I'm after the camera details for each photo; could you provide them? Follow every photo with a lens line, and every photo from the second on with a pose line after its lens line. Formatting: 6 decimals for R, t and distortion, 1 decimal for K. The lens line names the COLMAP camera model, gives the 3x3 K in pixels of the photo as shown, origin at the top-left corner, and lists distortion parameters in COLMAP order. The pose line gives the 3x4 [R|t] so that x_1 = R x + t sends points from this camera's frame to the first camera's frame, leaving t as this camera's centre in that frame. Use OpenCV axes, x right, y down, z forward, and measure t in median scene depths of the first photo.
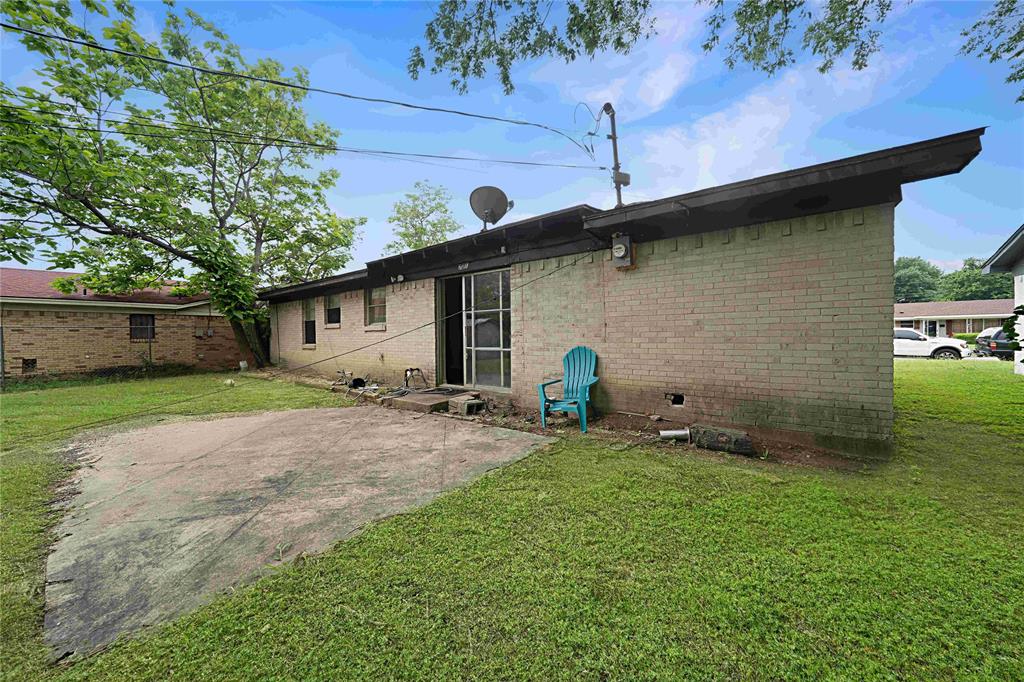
lens RADIAL K [[357.4, 0, 507.0], [0, 357.4, 348.7], [0, 0, 1]] dist [-0.007157, 0.000112]
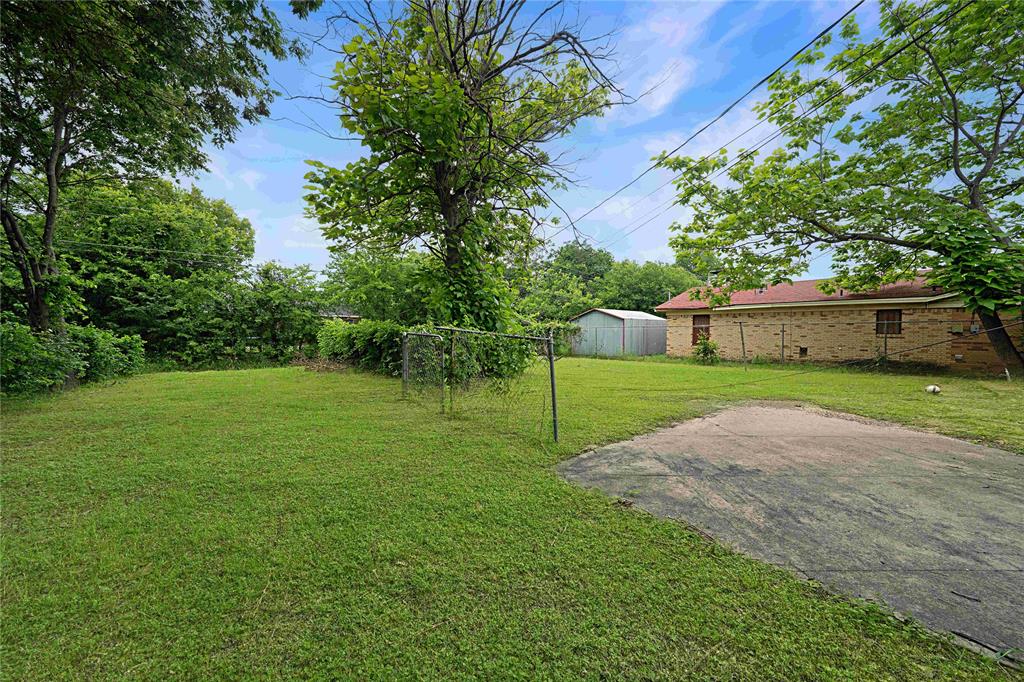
lens RADIAL K [[357.4, 0, 519.2], [0, 357.4, 336.4], [0, 0, 1]] dist [-0.007157, 0.000112]
pose [[-0.149902, 0.026413, -0.988348, 0.303403], [-0.045743, 0.998387, 0.033619, -0.019714], [0.987642, 0.050249, -0.148452, 0.313255]]
